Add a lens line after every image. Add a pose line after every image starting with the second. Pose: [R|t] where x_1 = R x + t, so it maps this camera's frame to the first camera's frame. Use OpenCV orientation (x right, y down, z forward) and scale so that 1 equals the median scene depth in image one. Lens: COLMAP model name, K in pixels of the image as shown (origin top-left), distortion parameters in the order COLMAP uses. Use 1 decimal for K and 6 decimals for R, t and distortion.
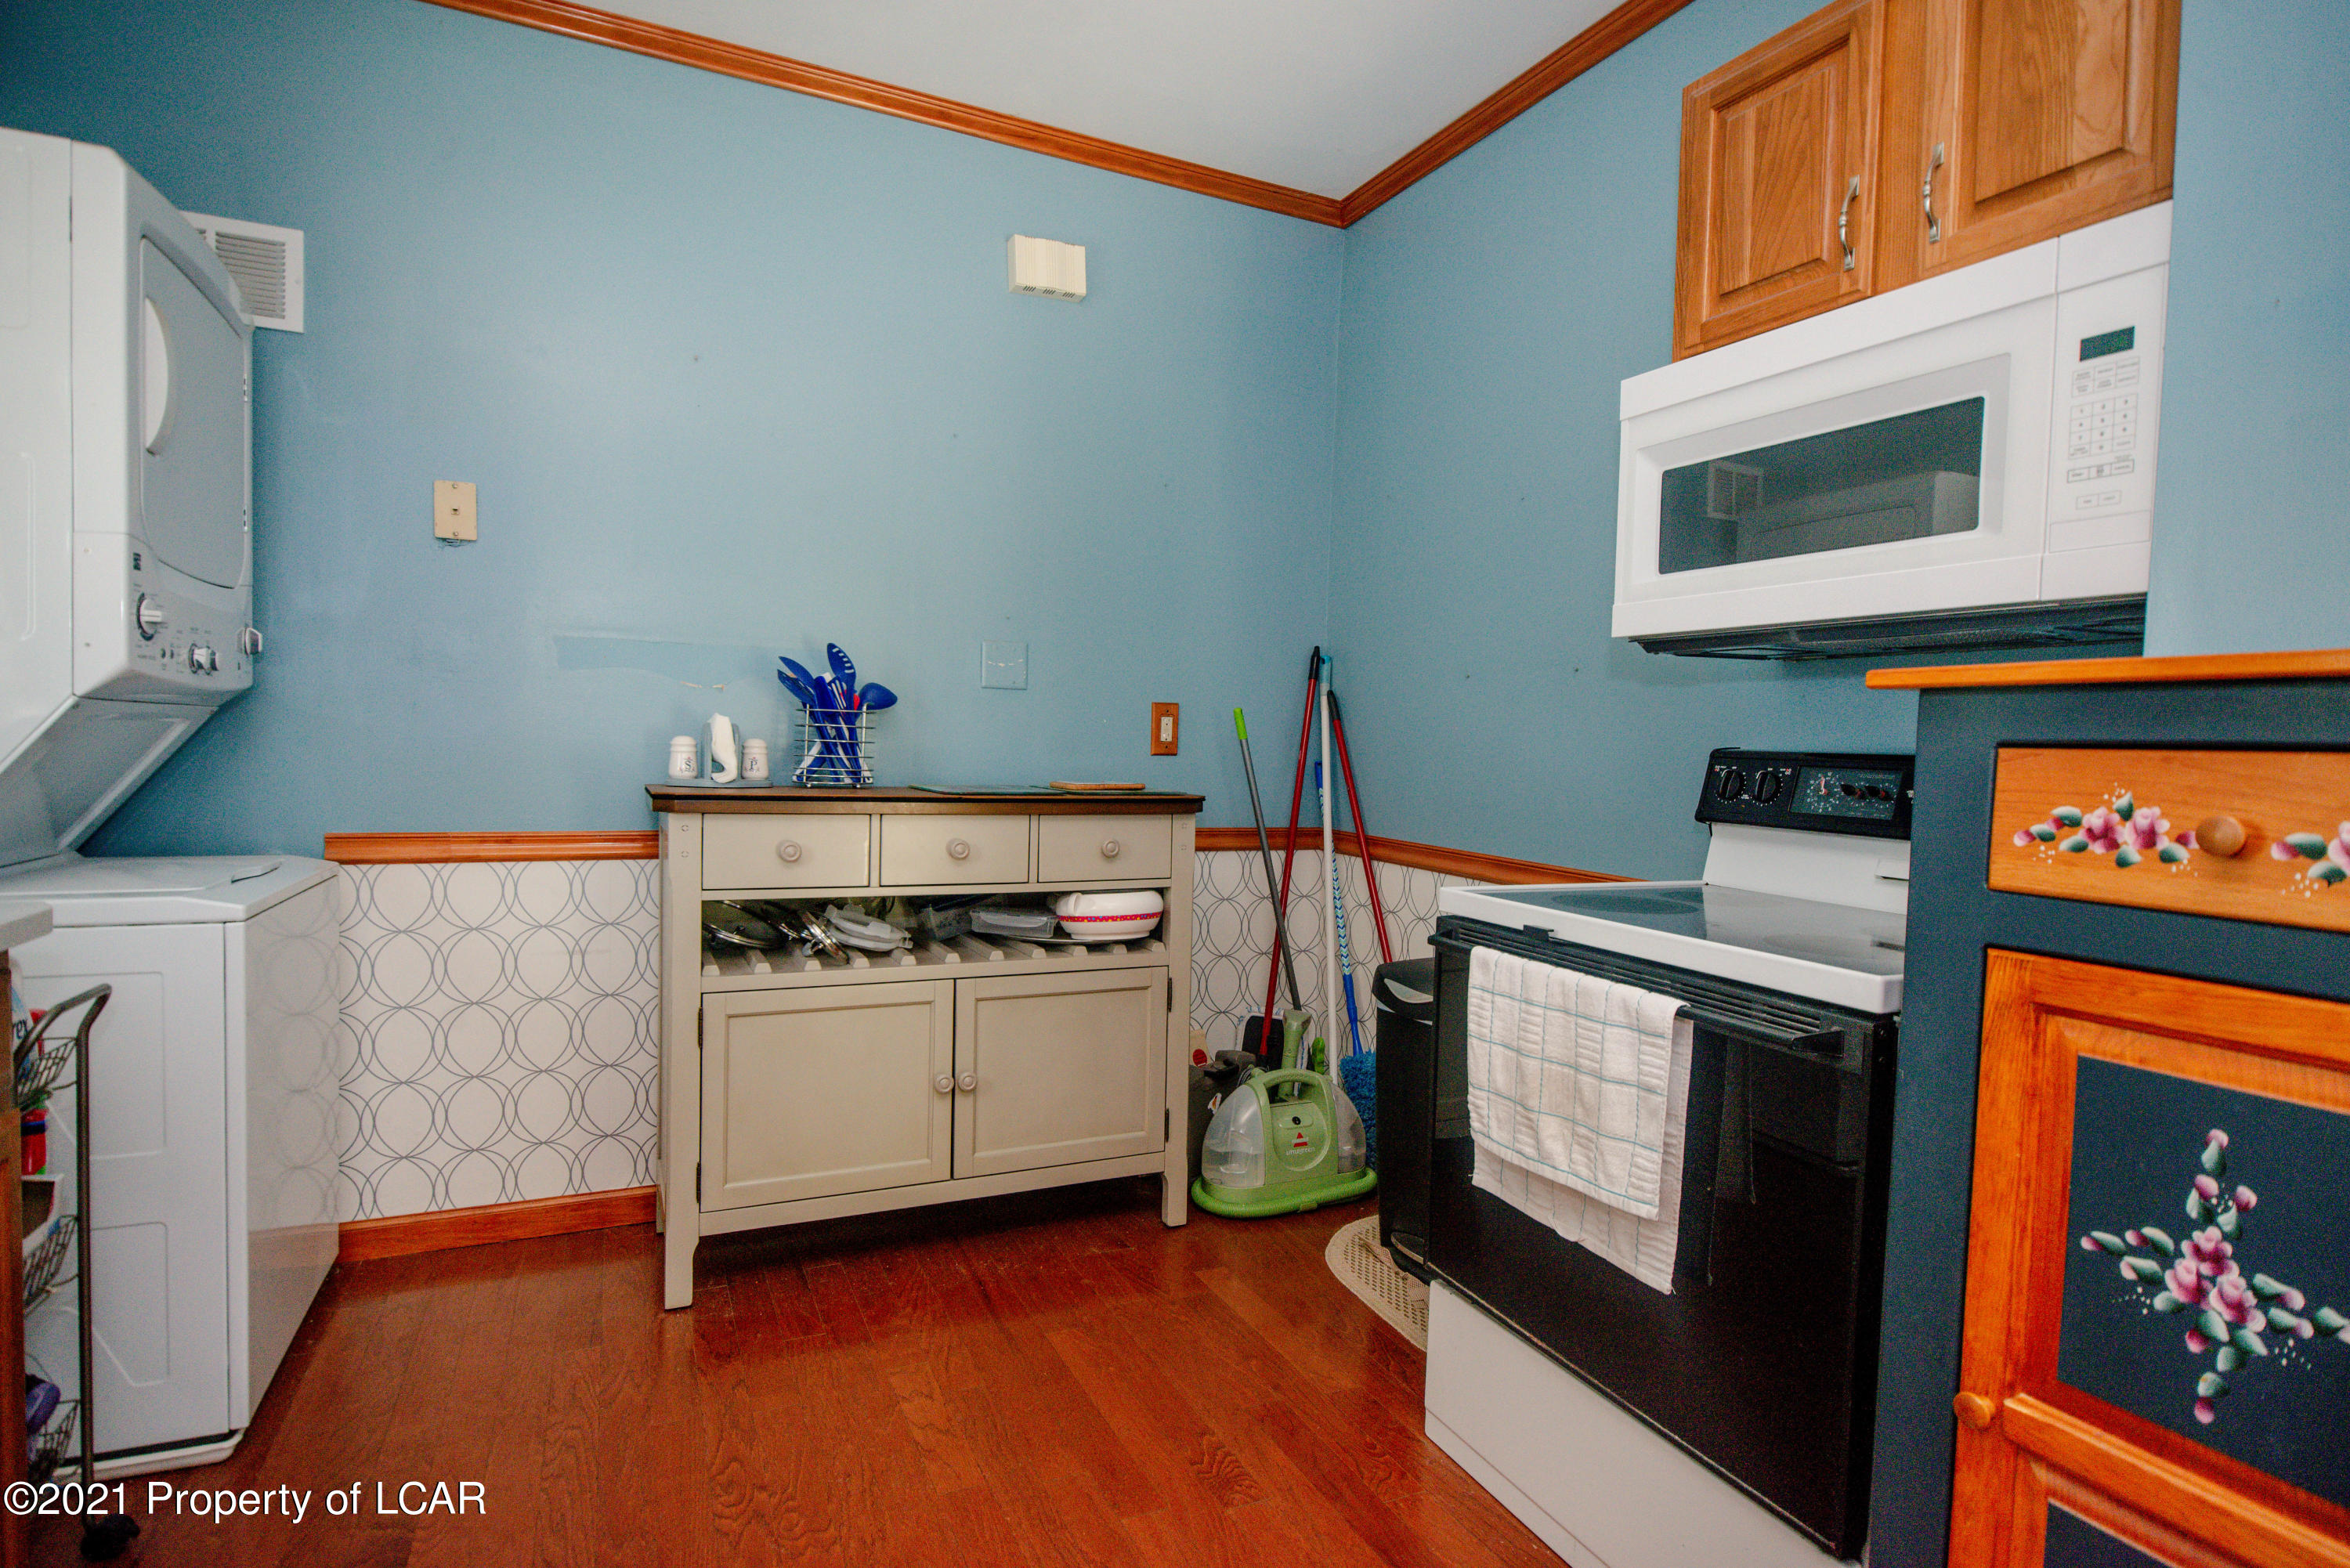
lens RADIAL K [[1215.4, 0, 1184.0], [0, 1215.4, 792.3], [0, 0, 1]] dist [0.014133, -0.010354]
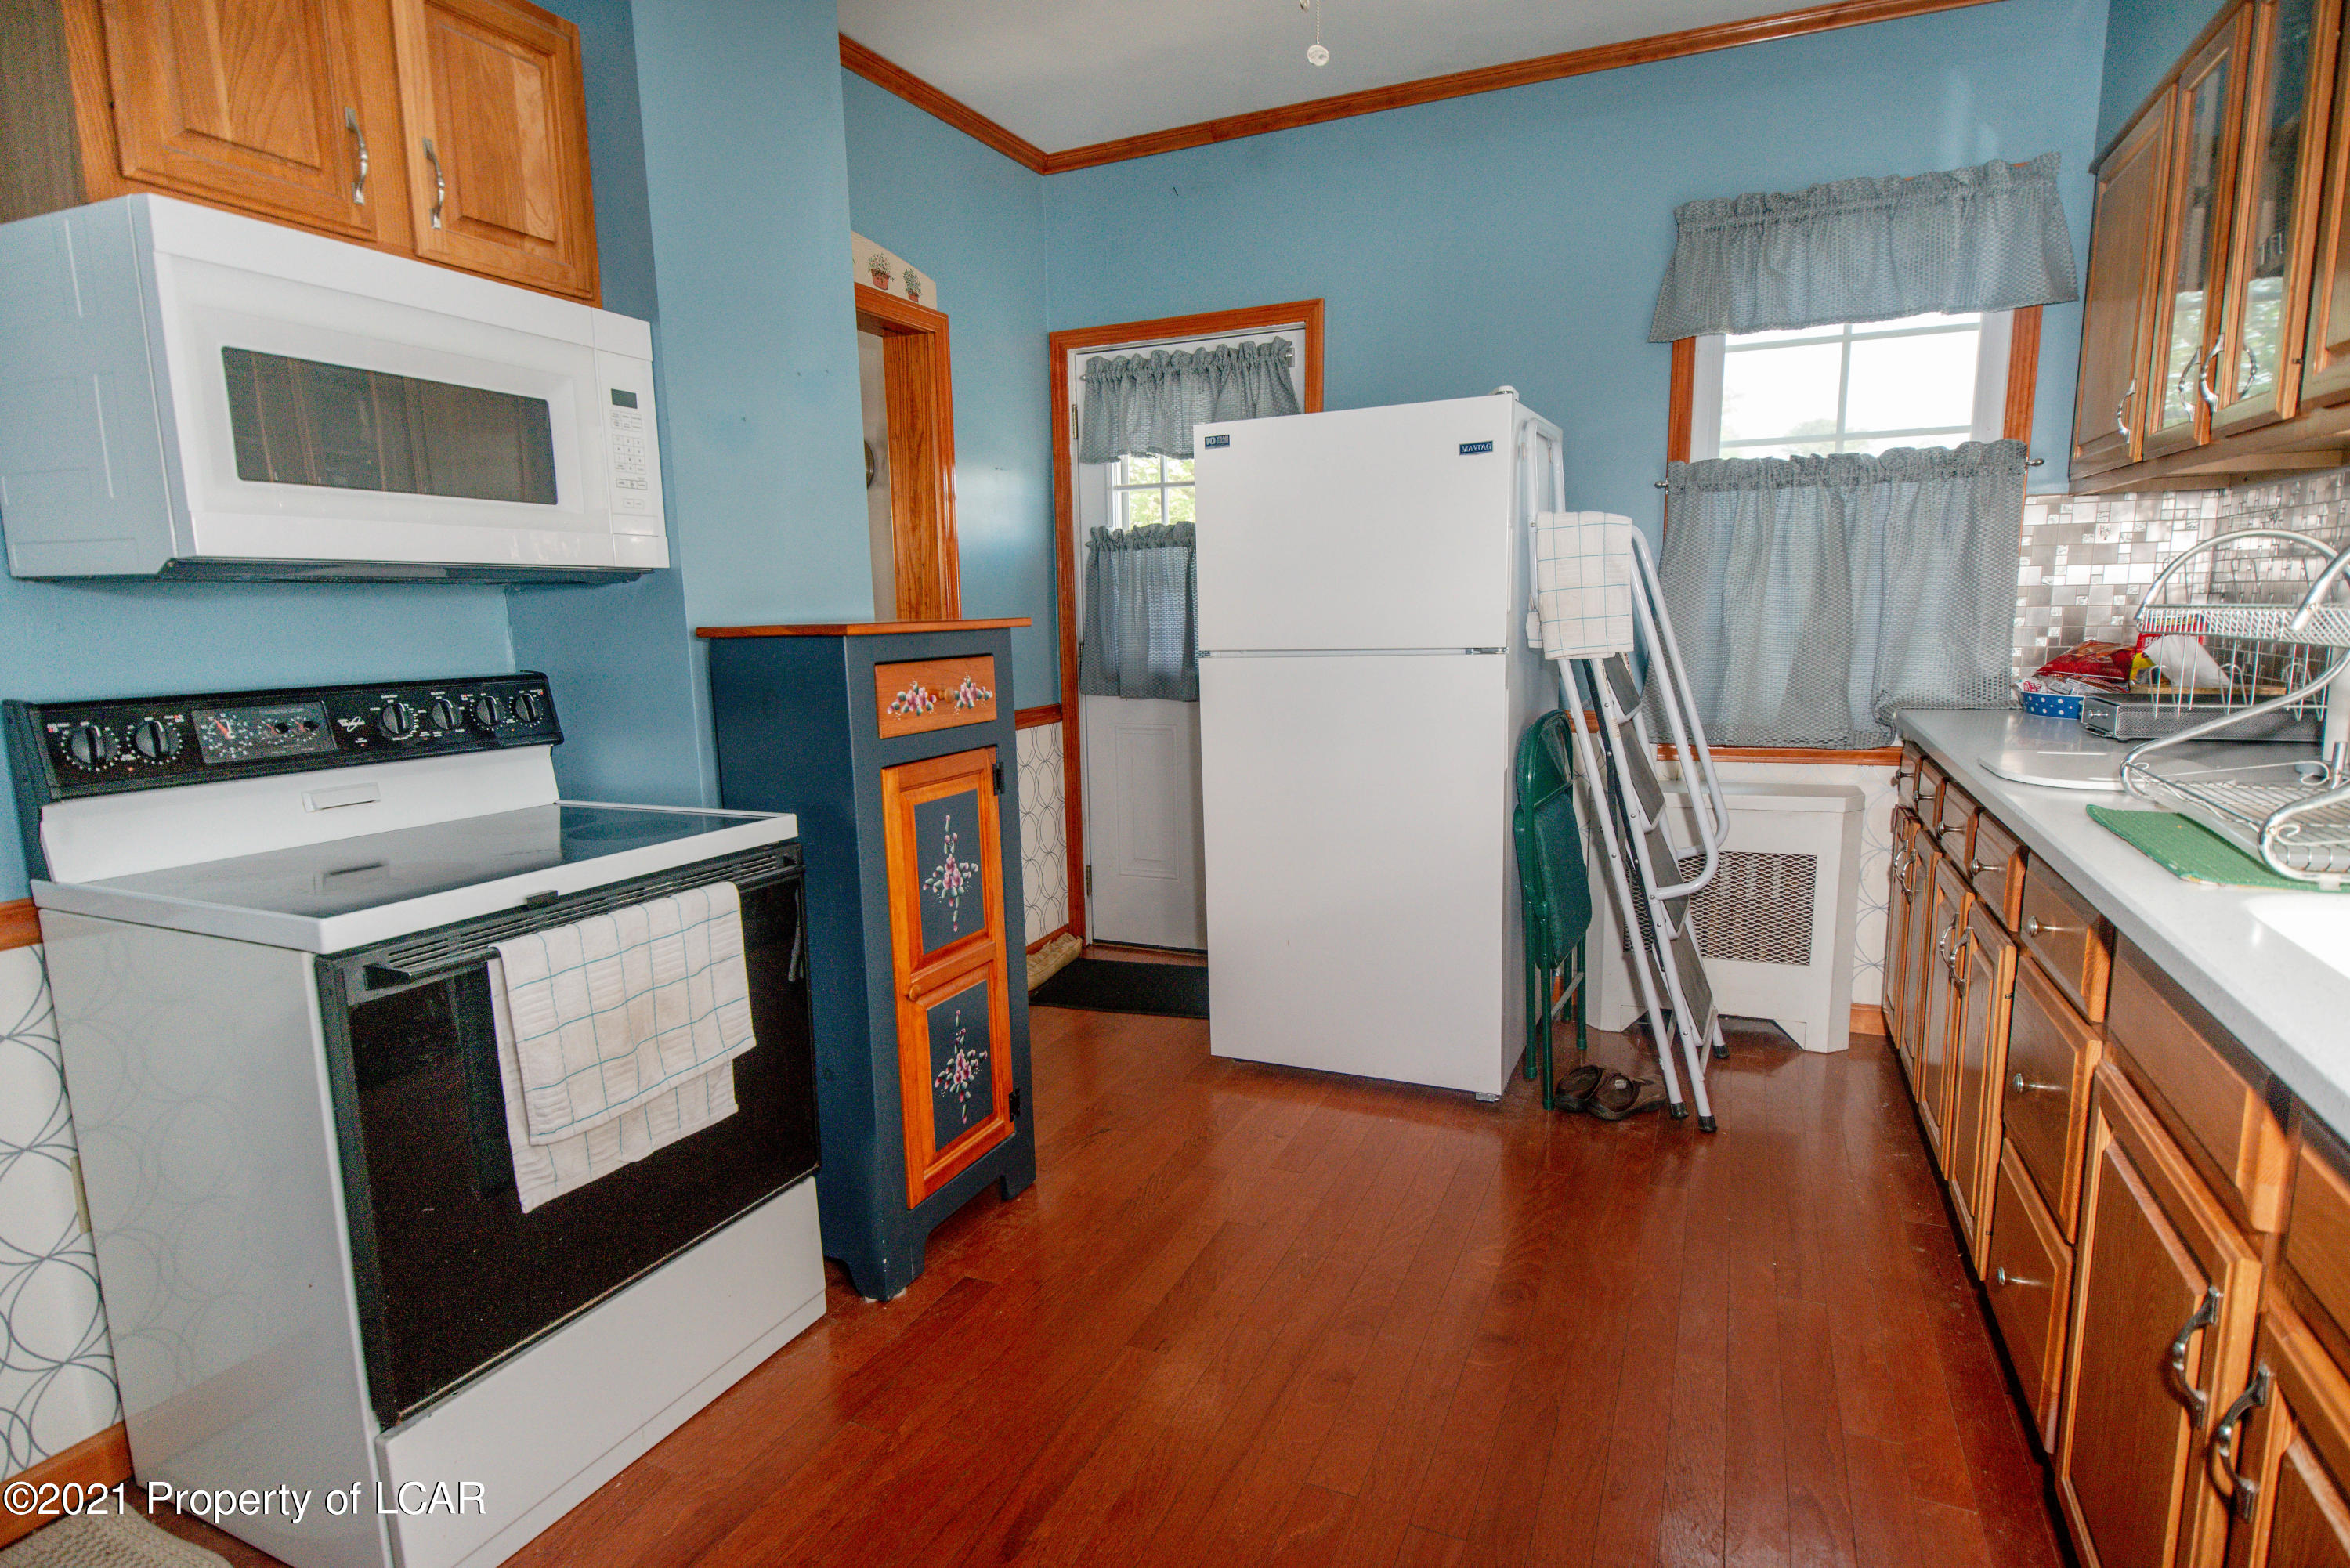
lens RADIAL K [[1215.4, 0, 1230.9], [0, 1215.4, 785.8], [0, 0, 1]] dist [0.014133, -0.010354]
pose [[-0.681702, -0.123782, 0.721083, -0.483907], [0.030717, 0.979873, 0.197246, -0.091861], [-0.730985, 0.156613, -0.664178, 0.816184]]
